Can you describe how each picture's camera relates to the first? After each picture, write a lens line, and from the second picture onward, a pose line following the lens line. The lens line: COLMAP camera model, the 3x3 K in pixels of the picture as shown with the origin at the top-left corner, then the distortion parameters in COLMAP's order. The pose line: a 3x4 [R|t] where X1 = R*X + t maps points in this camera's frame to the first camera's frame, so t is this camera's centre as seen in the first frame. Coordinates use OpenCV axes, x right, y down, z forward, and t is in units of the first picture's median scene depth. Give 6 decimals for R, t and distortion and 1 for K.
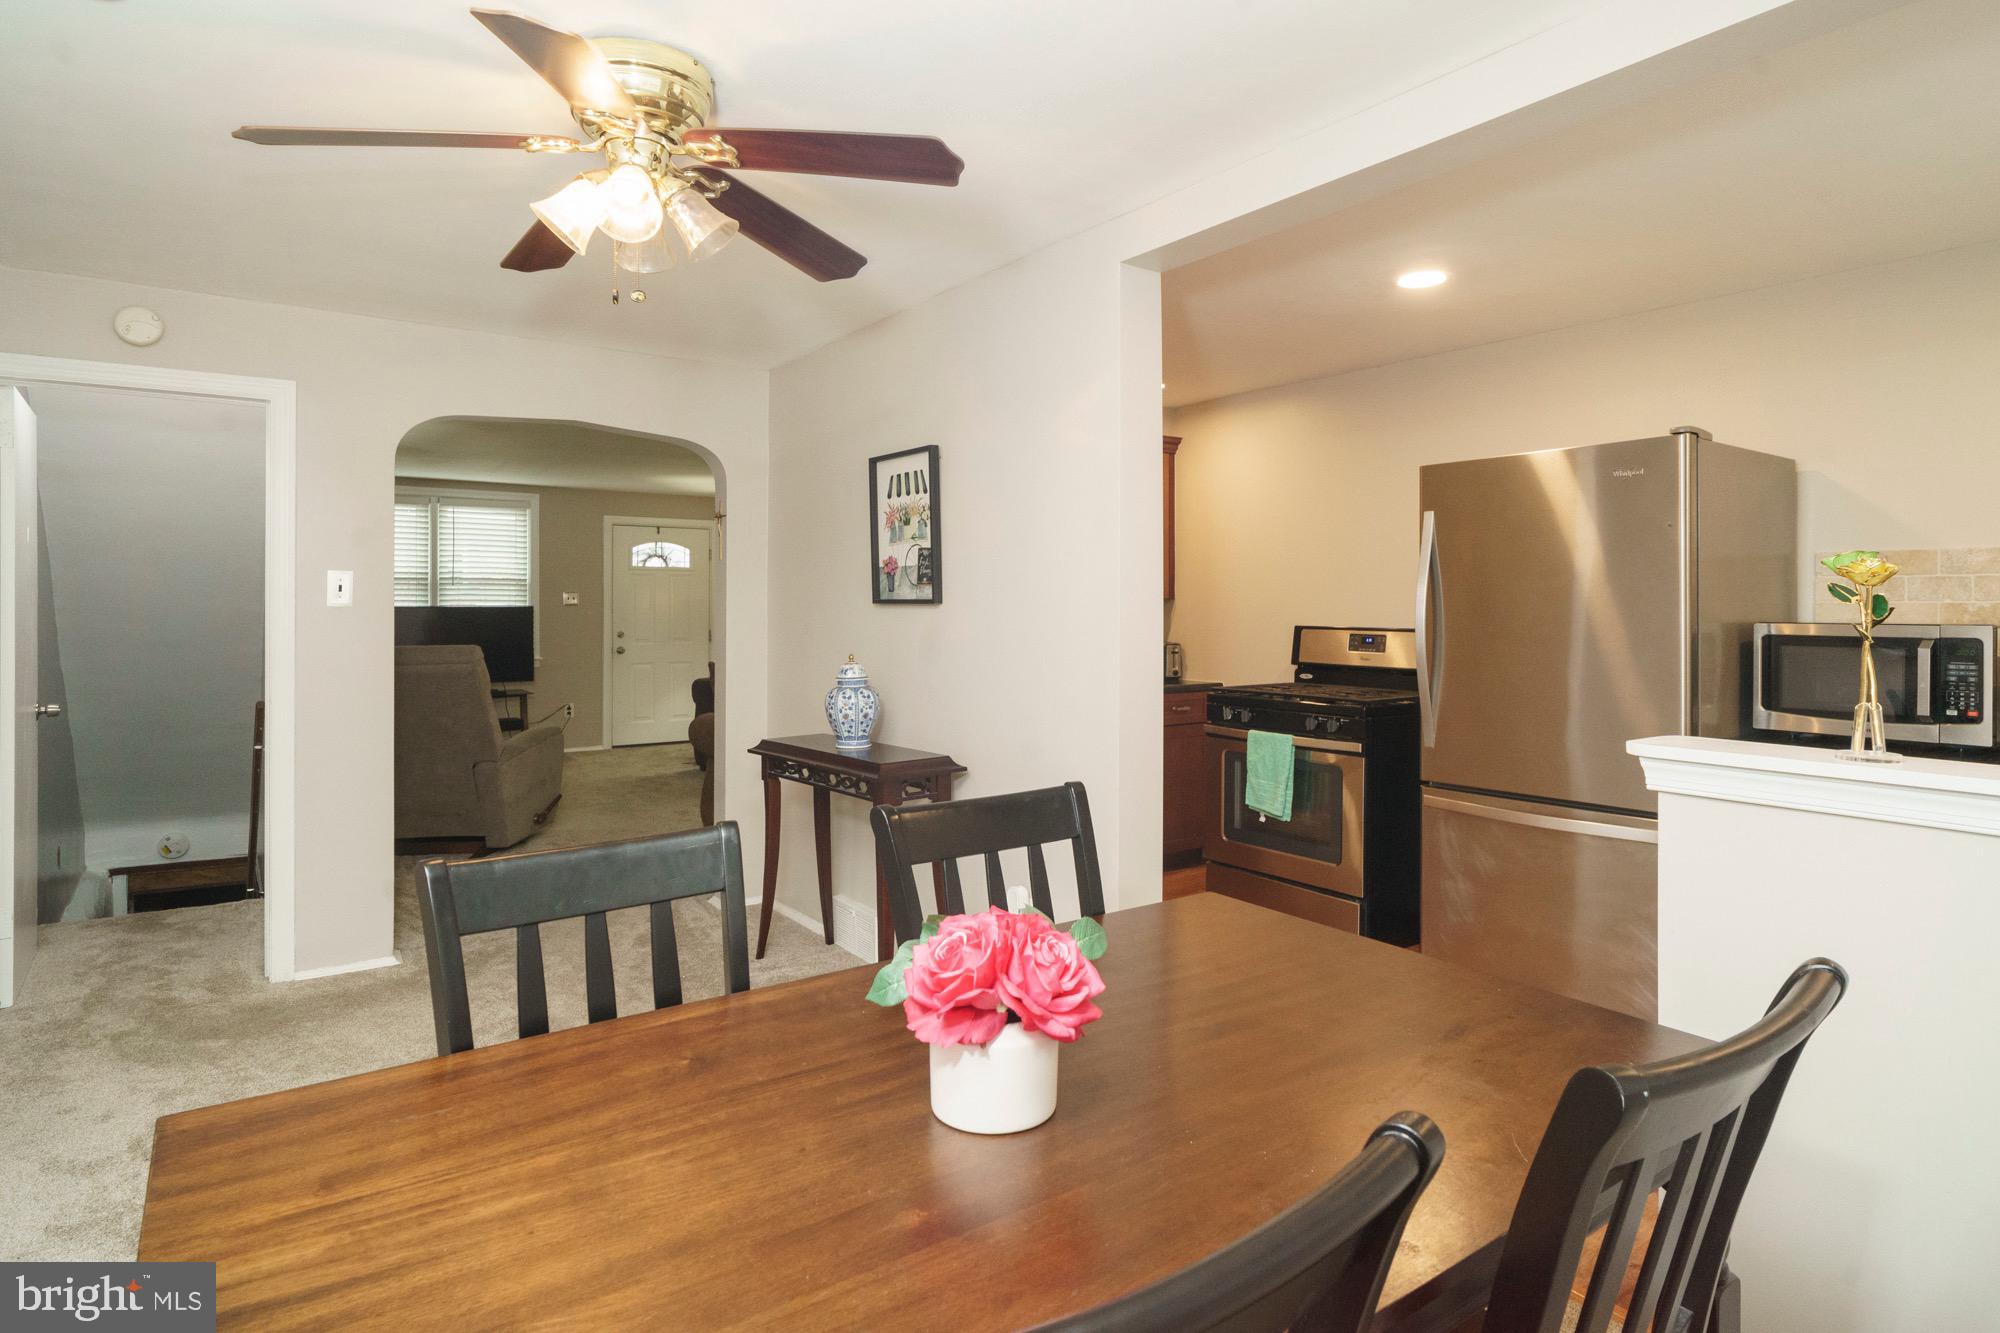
lens RADIAL K [[1078.9, 0, 995.9], [0, 1078.9, 617.5], [0, 0, 1]] dist [0.001253, -0.000226]
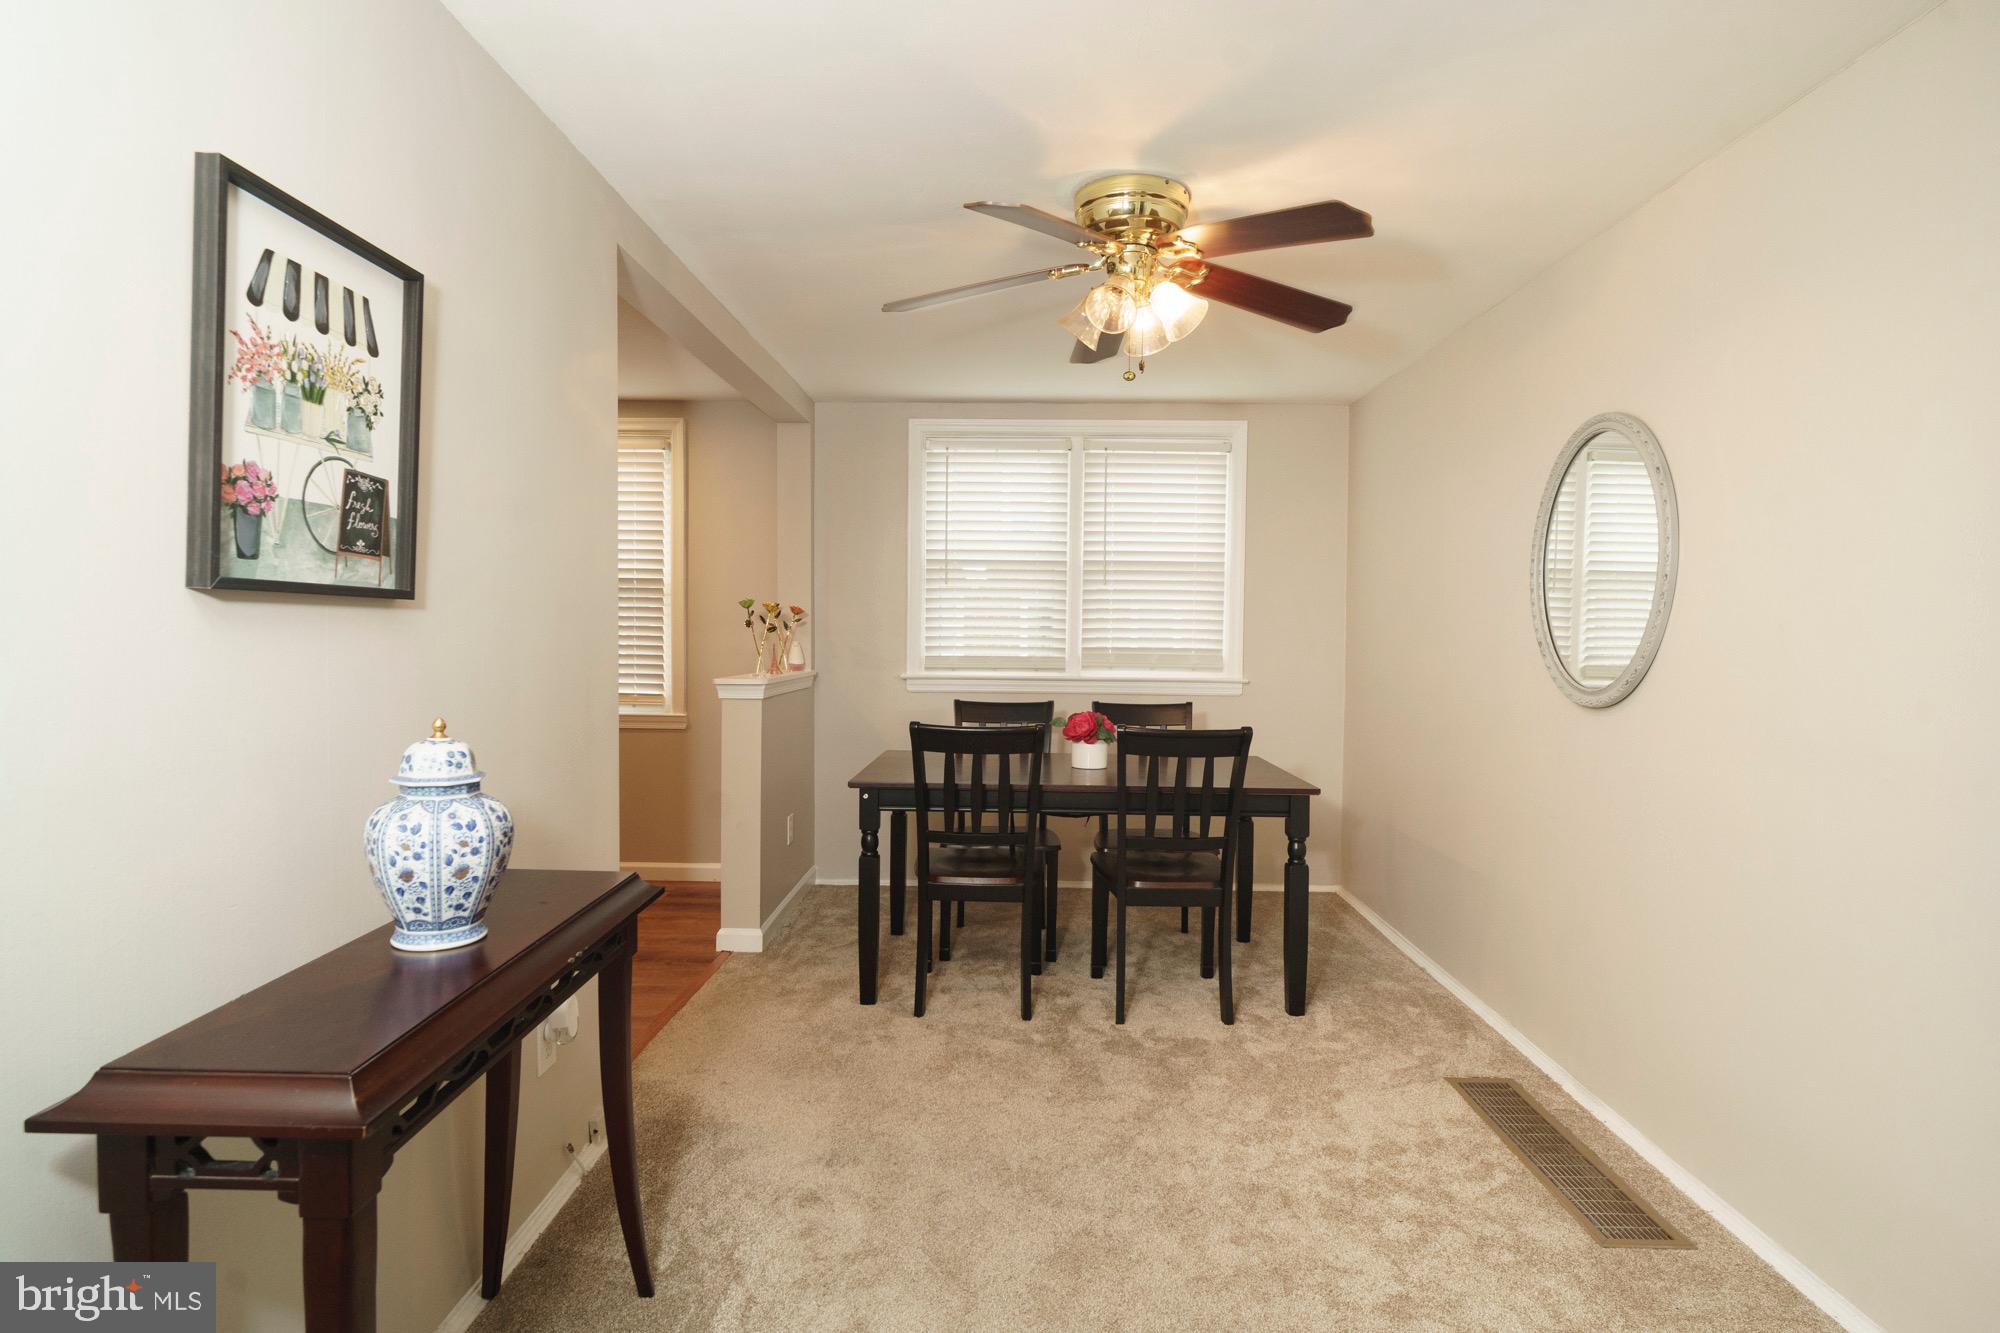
lens RADIAL K [[1018.8, 0, 995.6], [0, 1018.8, 646.9], [0, 0, 1]] dist [-0.001671, -0.000128]
pose [[-0.798844, -0.018948, 0.601240, -0.533146], [-0.004075, 0.999651, 0.026089, -0.004190], [-0.601524, 0.018391, -0.798643, 1.178363]]
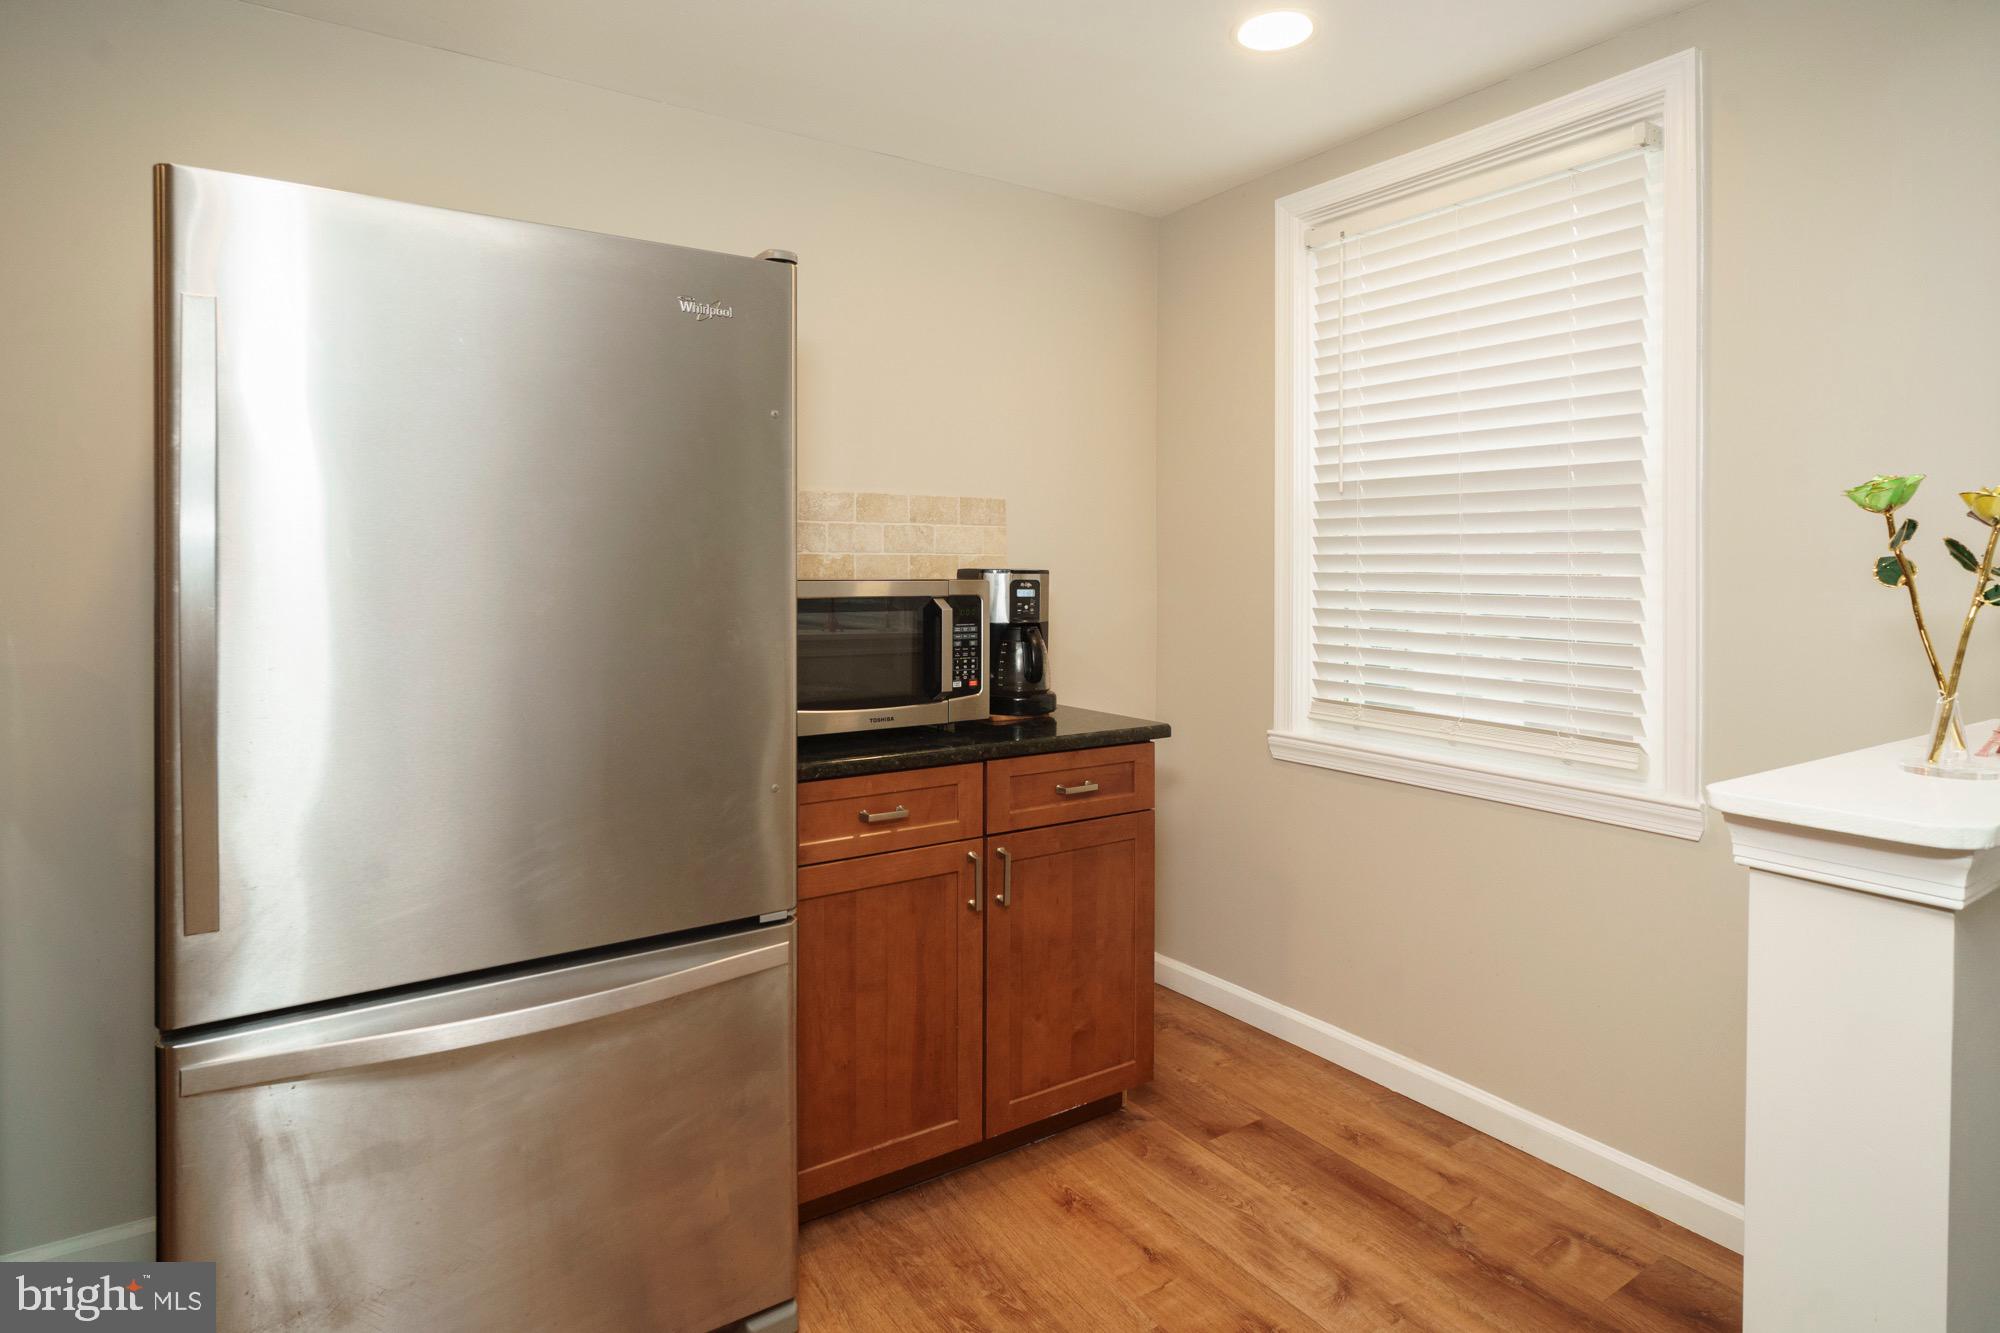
lens RADIAL K [[1091.9, 0, 960.9], [0, 1091.9, 573.0], [0, 0, 1]] dist [-0.001609, -0.000691]
pose [[0.040191, -0.005630, 0.999176, 0.029126], [0.006335, 0.999965, 0.005379, -0.002017], [-0.999172, 0.006114, 0.040225, 0.705222]]
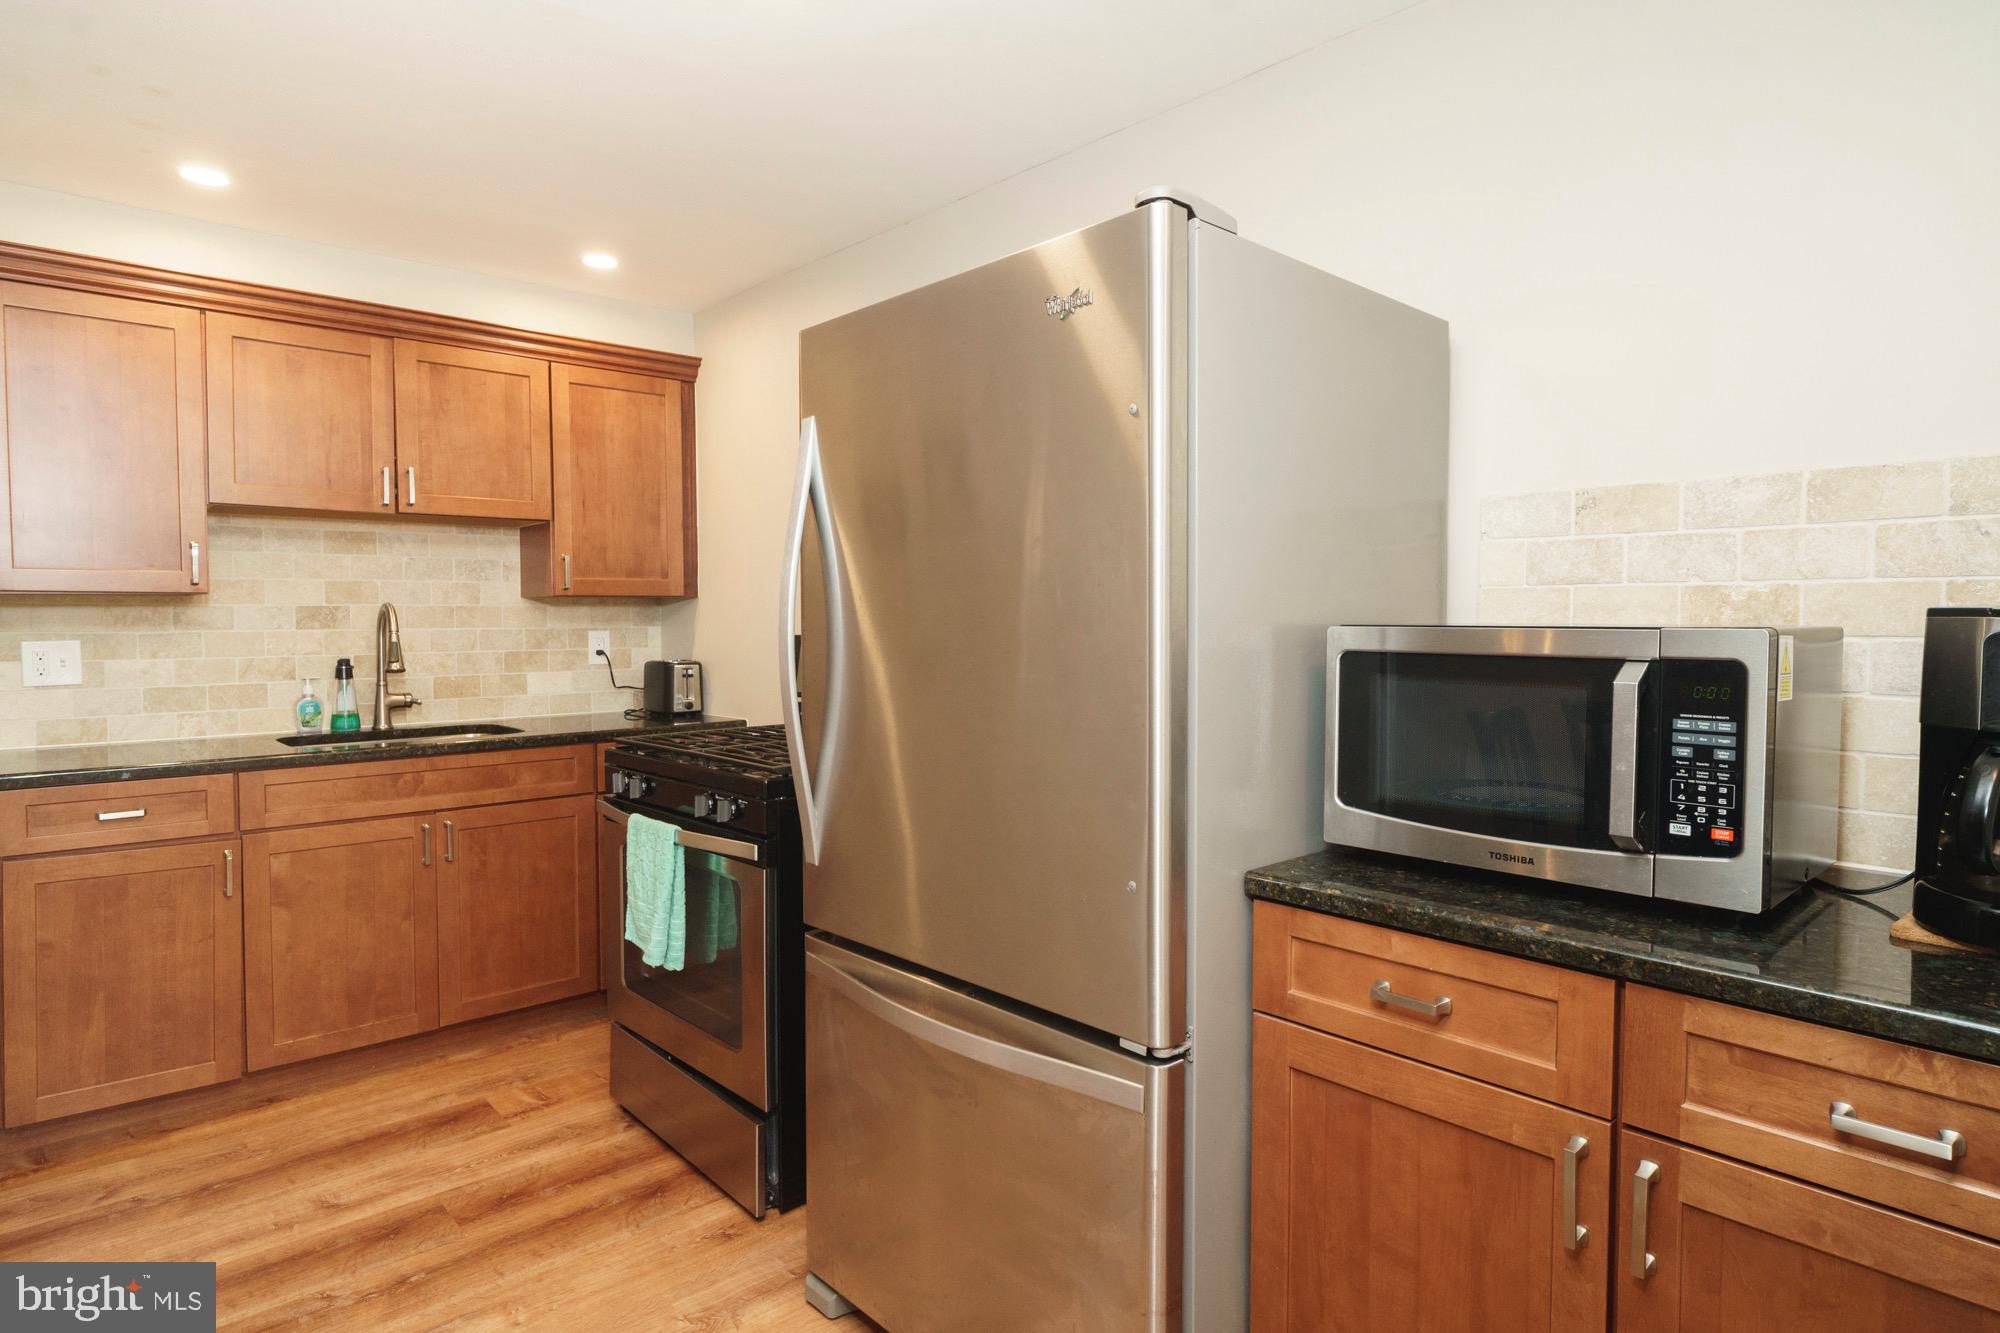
lens RADIAL K [[1094.3, 0, 1000.0], [0, 1094.3, 666.5], [0, 0, 1]] dist [-0.003823, 0.000242]
pose [[0.992579, -0.007850, 0.121344, 0.411095], [0.003661, 0.999391, 0.034707, 0.004641], [-0.121543, -0.034005, 0.992004, 0.439377]]
